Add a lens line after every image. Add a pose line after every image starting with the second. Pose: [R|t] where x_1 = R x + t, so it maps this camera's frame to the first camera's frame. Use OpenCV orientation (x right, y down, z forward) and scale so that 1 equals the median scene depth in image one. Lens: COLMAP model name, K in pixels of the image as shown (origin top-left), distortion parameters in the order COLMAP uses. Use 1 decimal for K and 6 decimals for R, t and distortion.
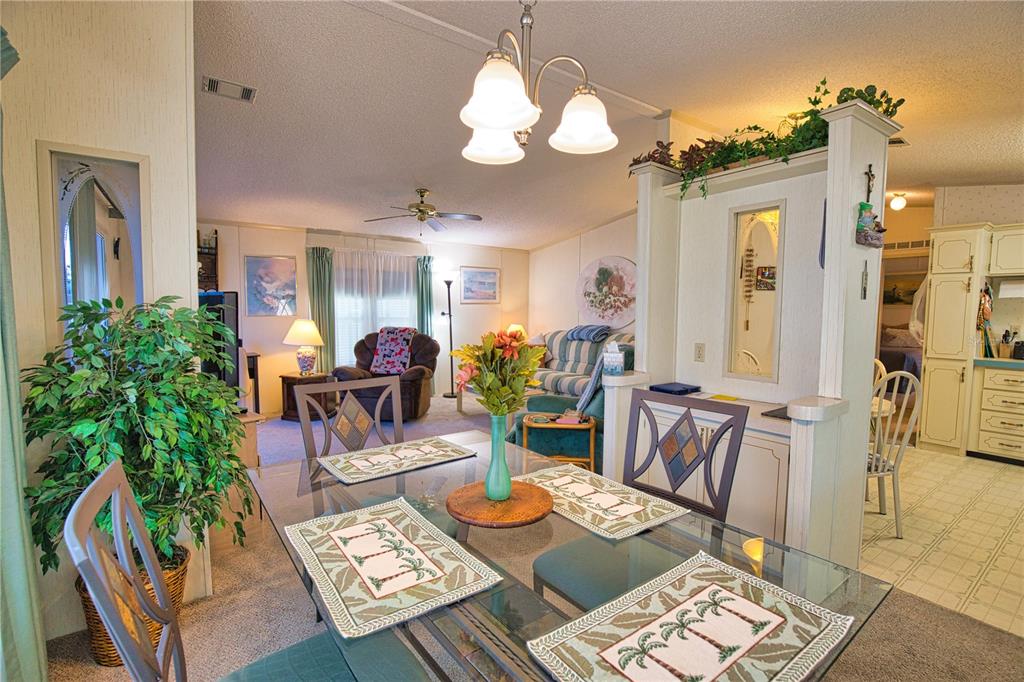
lens RADIAL K [[467.2, 0, 517.9], [0, 467.2, 343.8], [0, 0, 1]] dist [-0.037533, 0.007954]
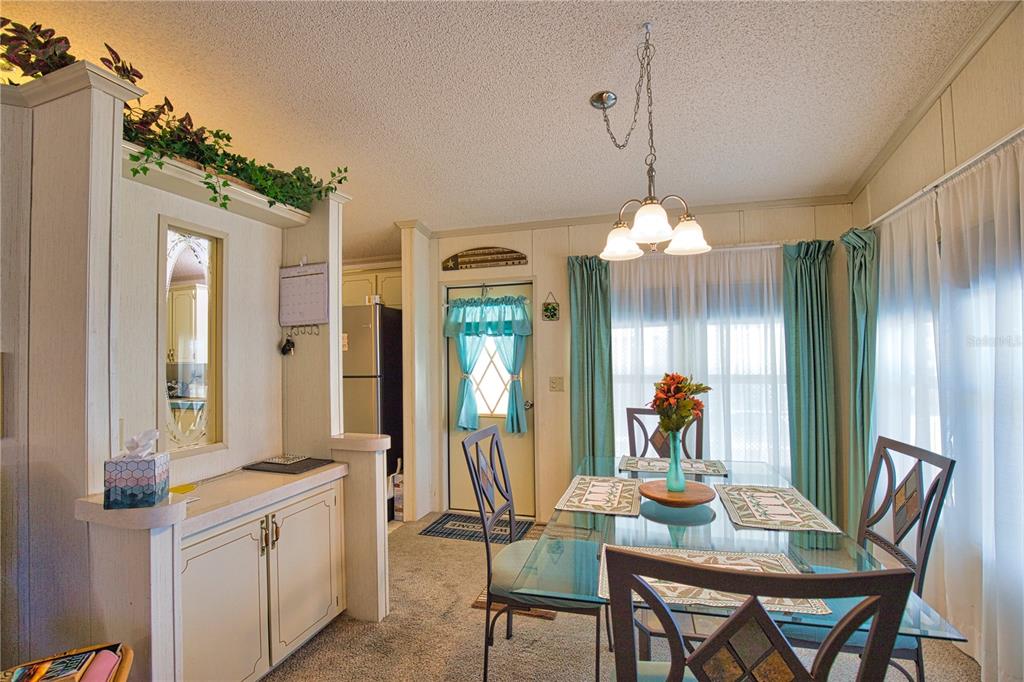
lens RADIAL K [[467.2, 0, 516.2], [0, 467.2, 345.5], [0, 0, 1]] dist [-0.037533, 0.007954]
pose [[-0.605044, 0.018180, 0.795985, -0.188242], [0.064873, 0.997541, 0.026528, -0.038717], [-0.793545, 0.067689, -0.604735, 0.472082]]
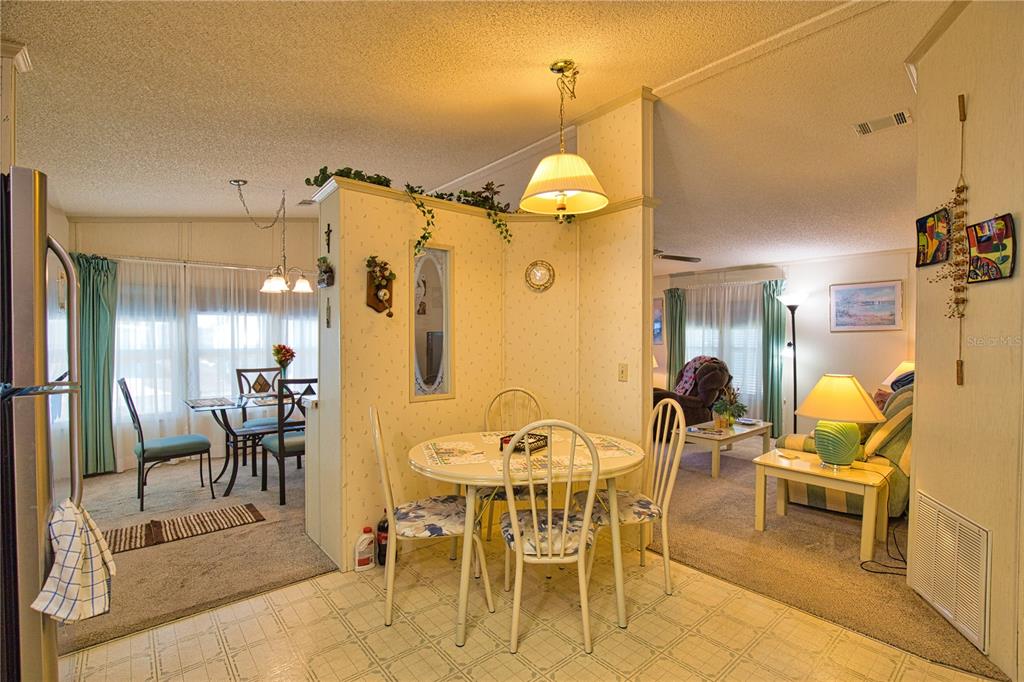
lens RADIAL K [[467.2, 0, 519.3], [0, 467.2, 343.2], [0, 0, 1]] dist [-0.037533, 0.007954]
pose [[0.088355, 0.002702, -0.996085, 0.753721], [-0.073390, 0.997296, -0.003804, -0.031894], [0.993382, 0.073439, 0.088315, 0.511118]]
